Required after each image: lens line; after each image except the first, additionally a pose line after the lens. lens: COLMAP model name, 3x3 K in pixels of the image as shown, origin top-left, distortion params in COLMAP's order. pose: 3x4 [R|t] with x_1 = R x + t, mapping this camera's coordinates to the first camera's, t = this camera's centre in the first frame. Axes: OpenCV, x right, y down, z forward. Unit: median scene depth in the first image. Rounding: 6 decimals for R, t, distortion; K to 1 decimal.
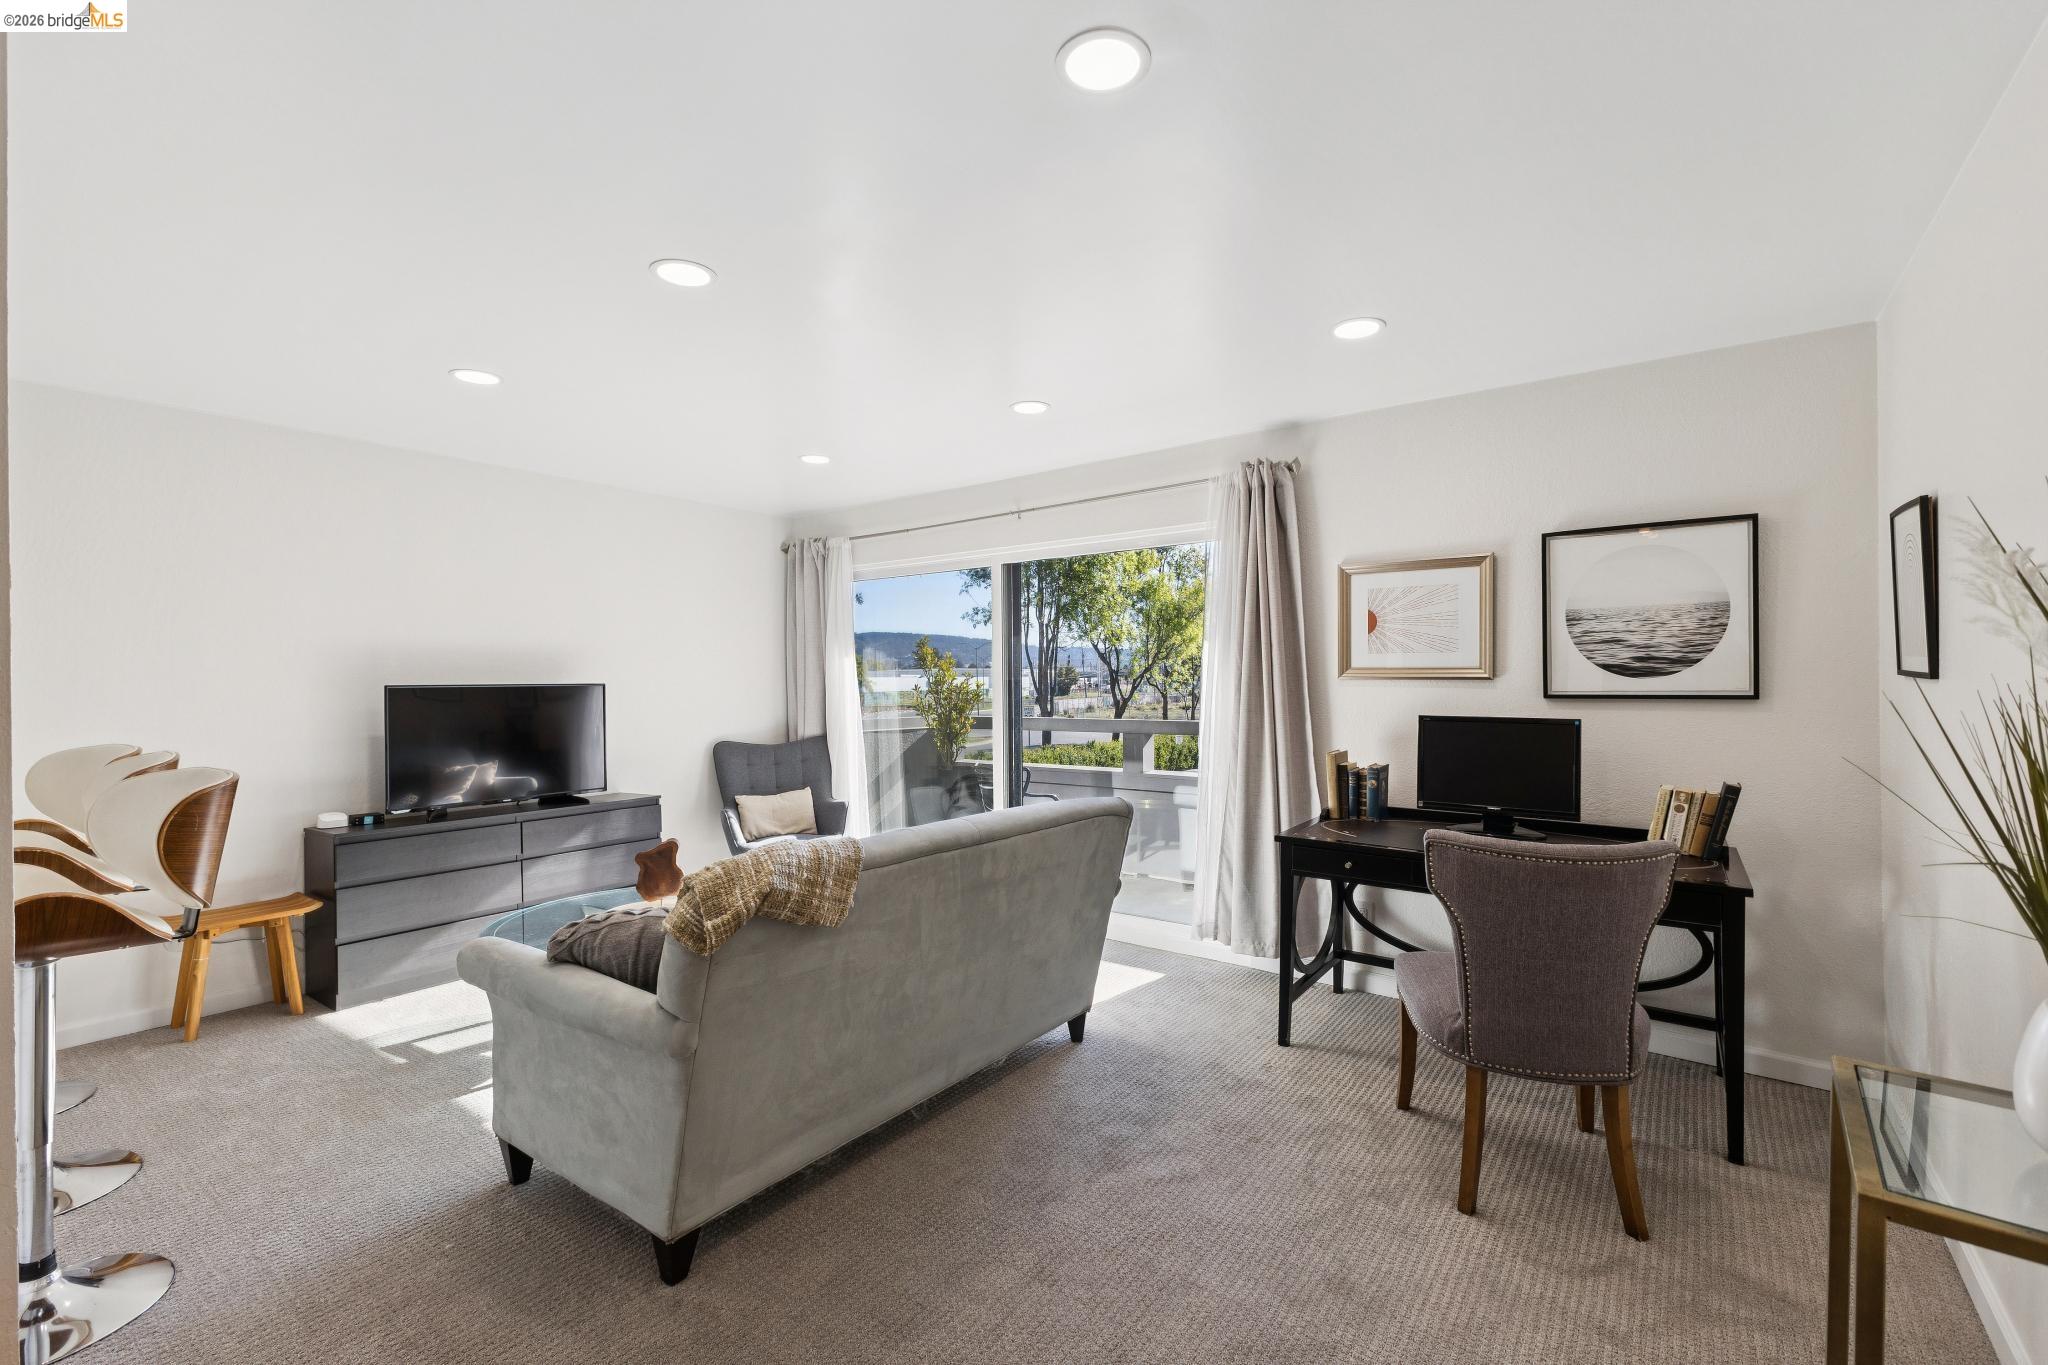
lens RADIAL K [[881.1, 0, 1029.2], [0, 881.1, 677.3], [0, 0, 1]] dist [0.009916, 0.000036]
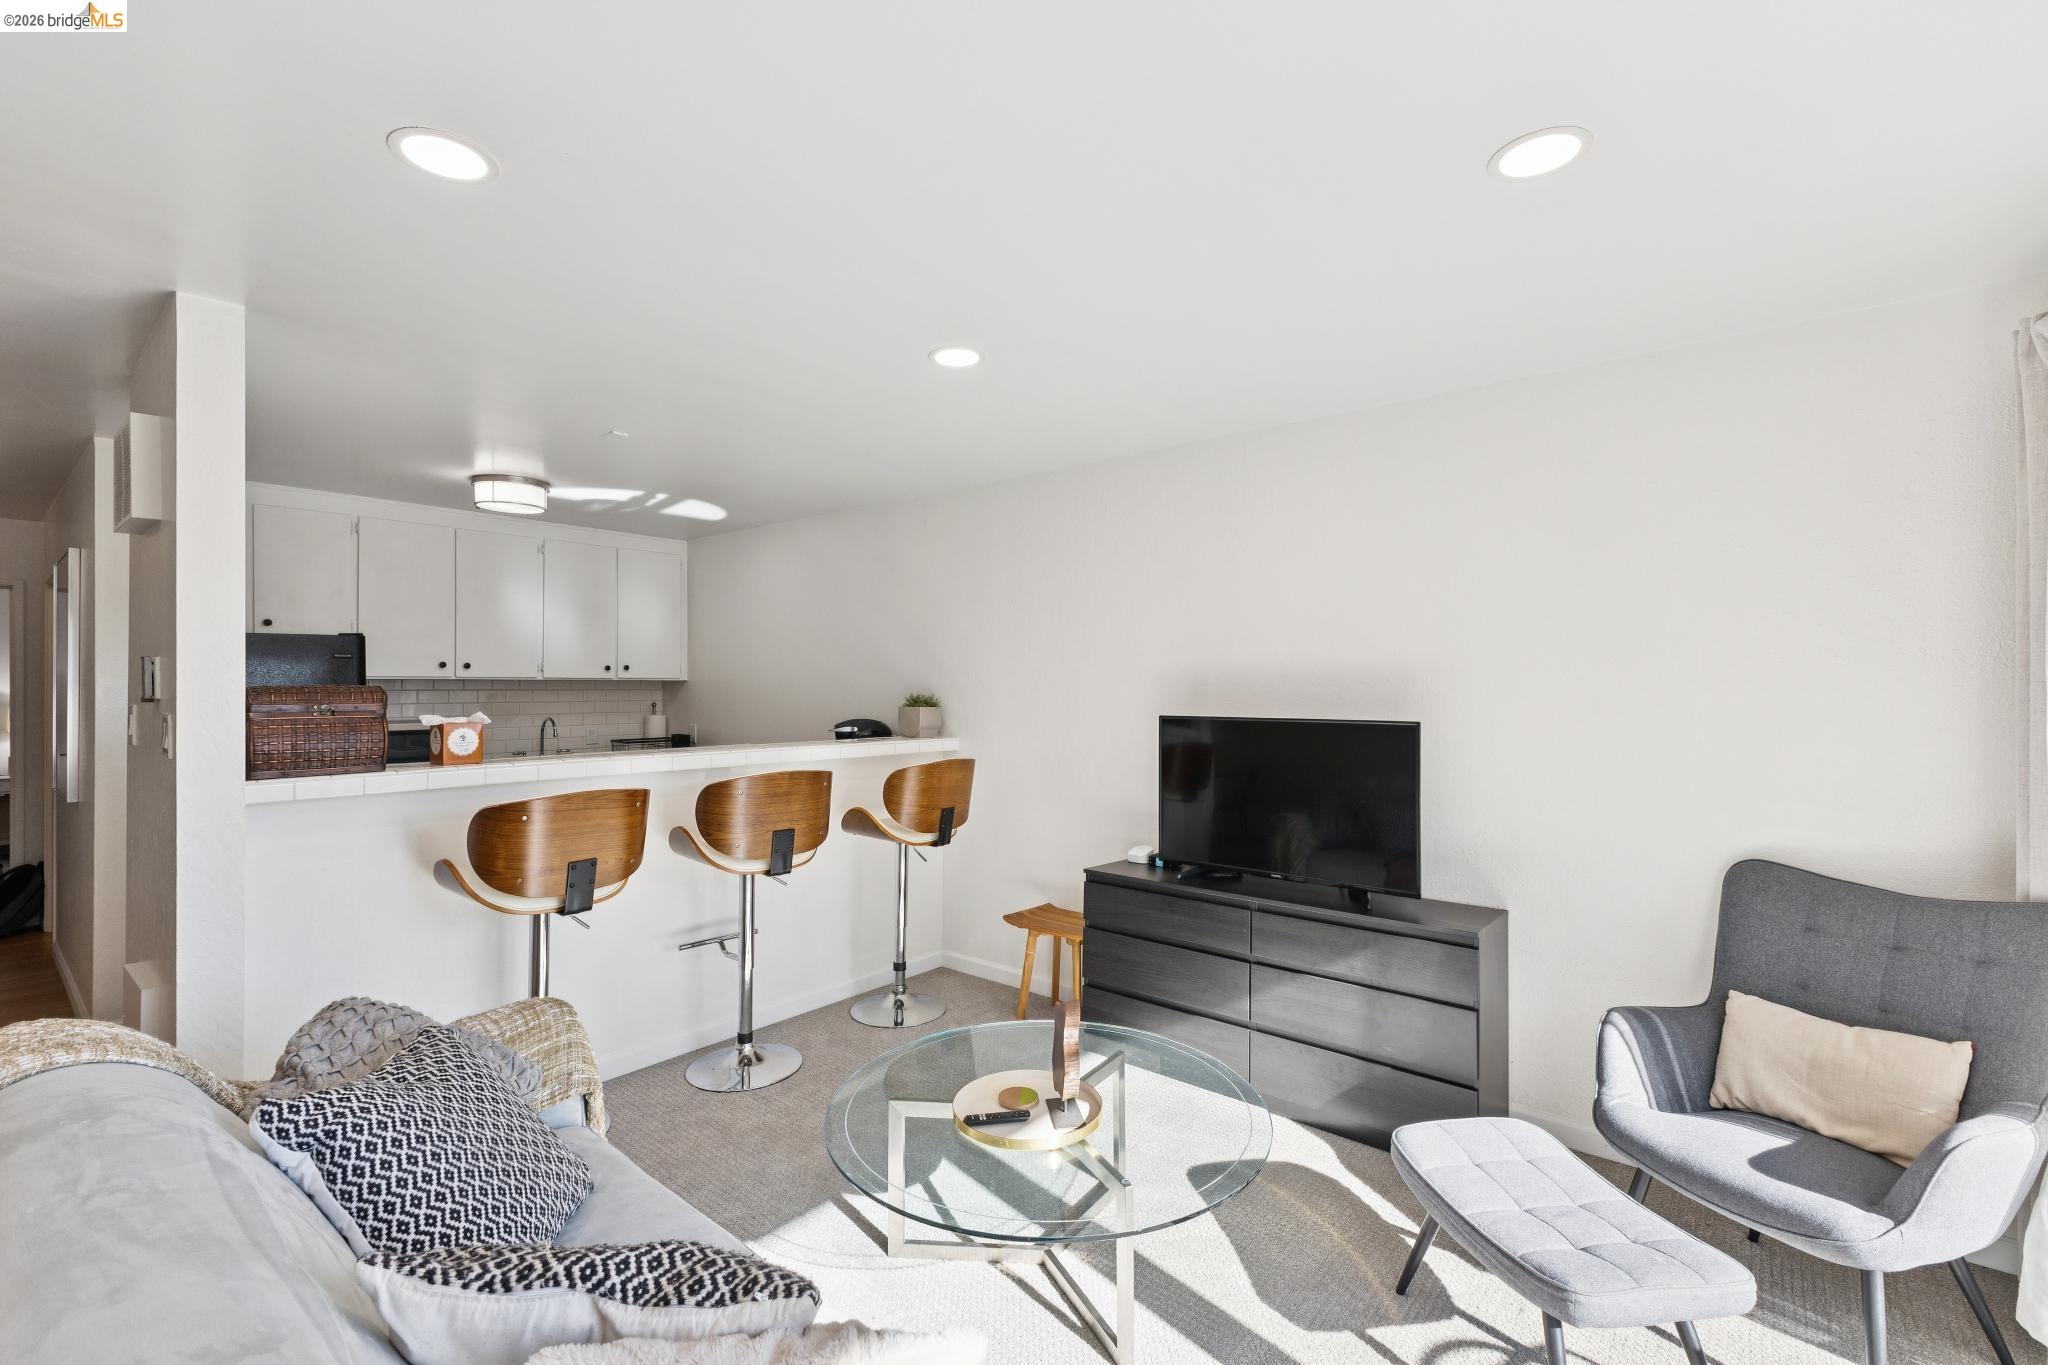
lens RADIAL K [[881.1, 0, 1029.2], [0, 881.1, 677.3], [0, 0, 1]] dist [0.009916, 0.000036]
pose [[-0.046514, -0.005404, -0.998903, 0.174818], [0.002051, 0.999983, -0.005506, -0.026734], [0.998916, -0.002305, -0.046502, 0.962550]]
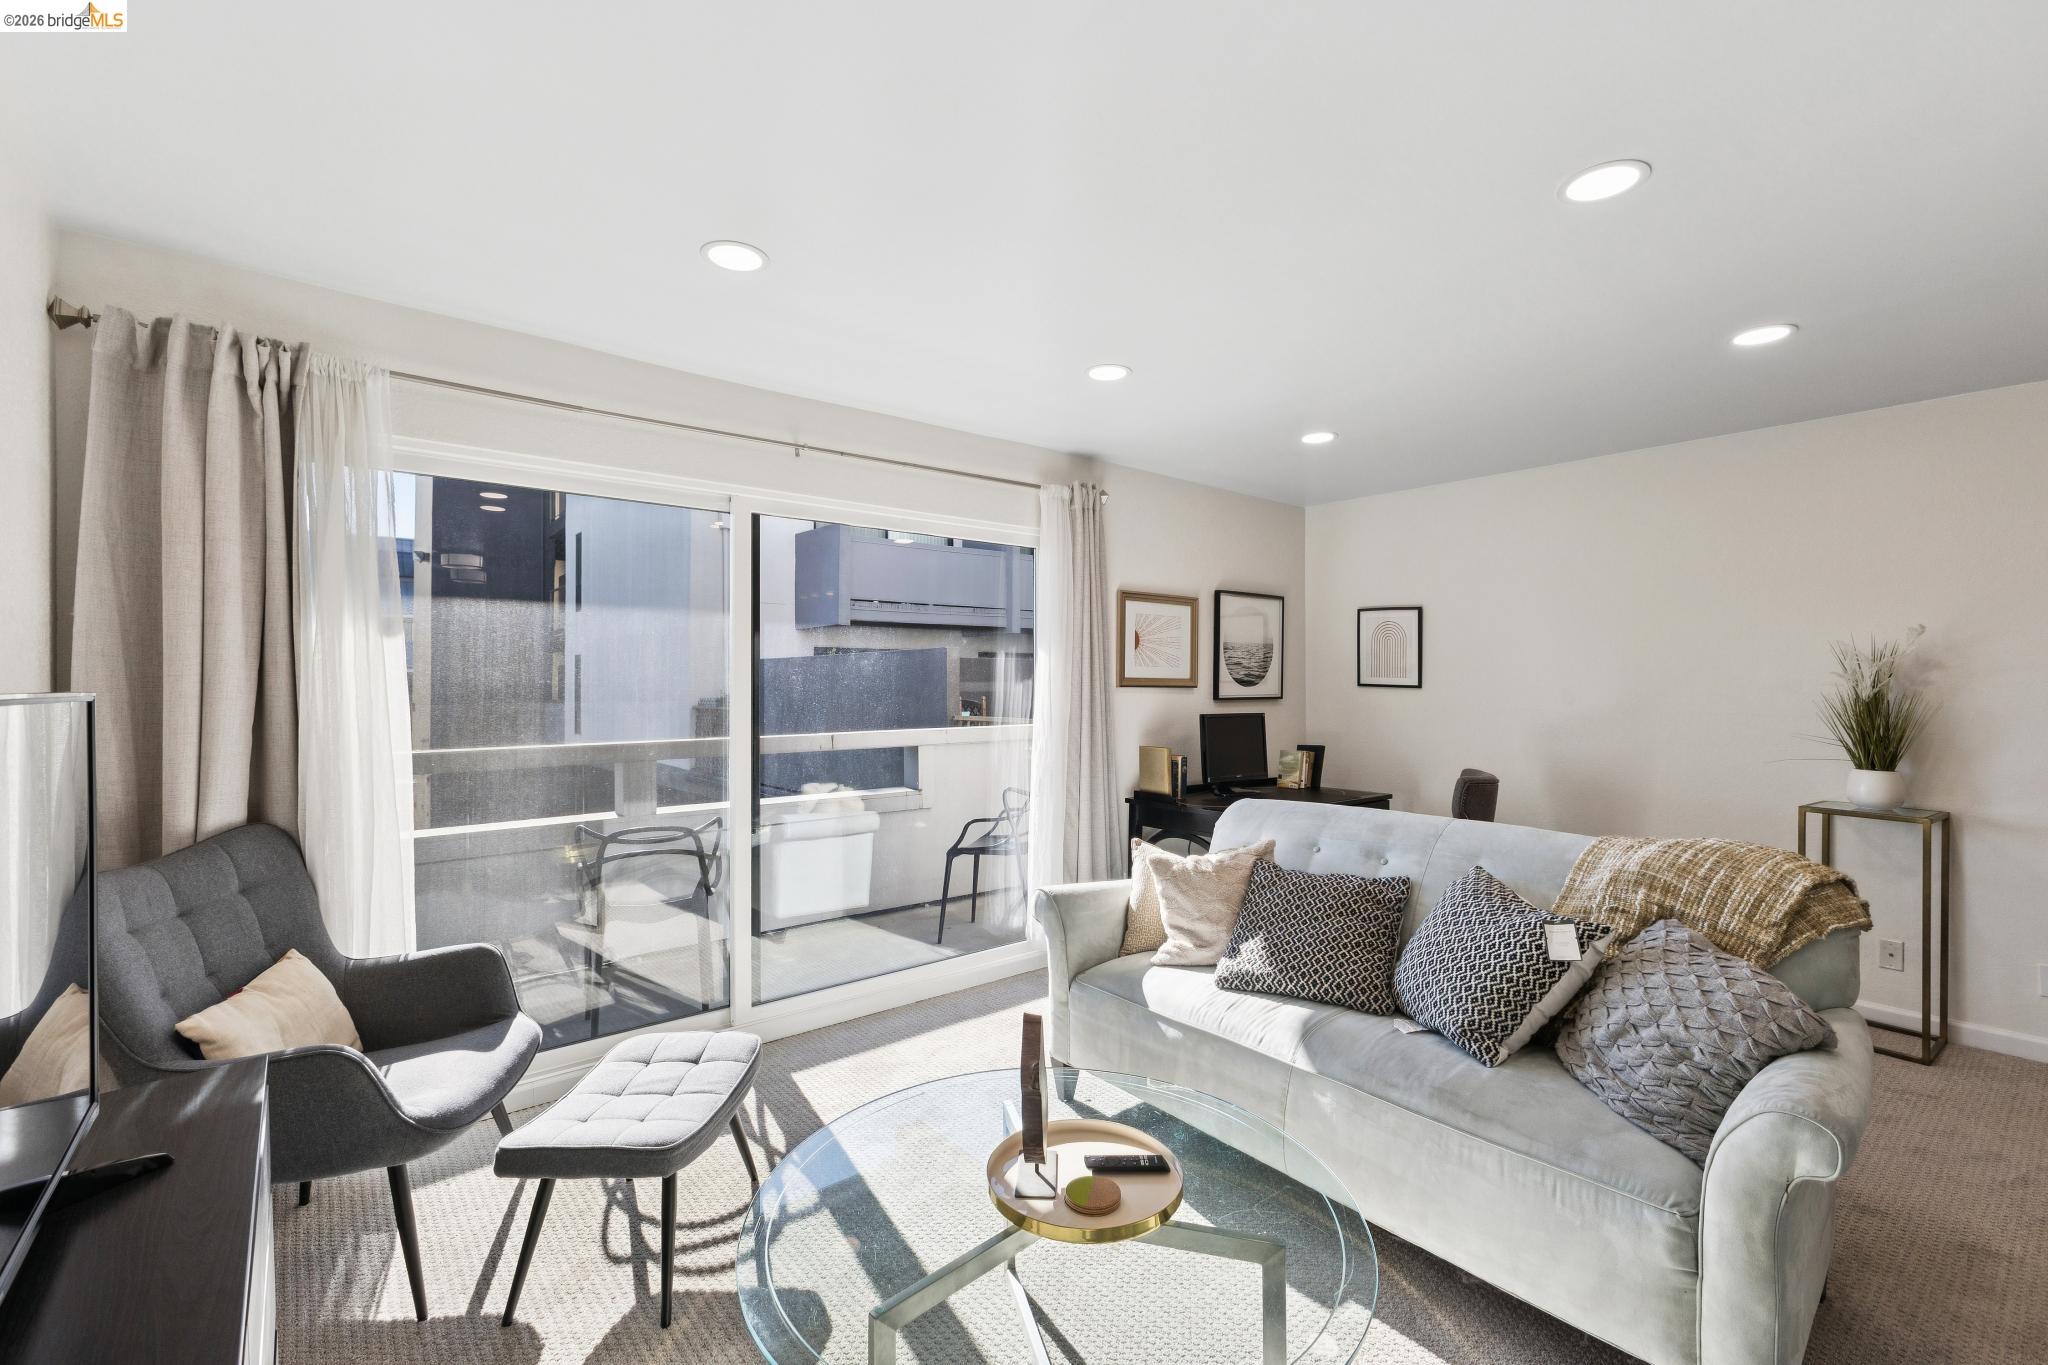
lens RADIAL K [[881.1, 0, 1029.2], [0, 881.1, 677.3], [0, 0, 1]] dist [0.009916, 0.000036]
pose [[0.242332, 0.013576, 0.970098, -0.841007], [-0.003854, 0.999908, -0.013030, 0.004878], [-0.970186, -0.000581, 0.242362, 0.850638]]
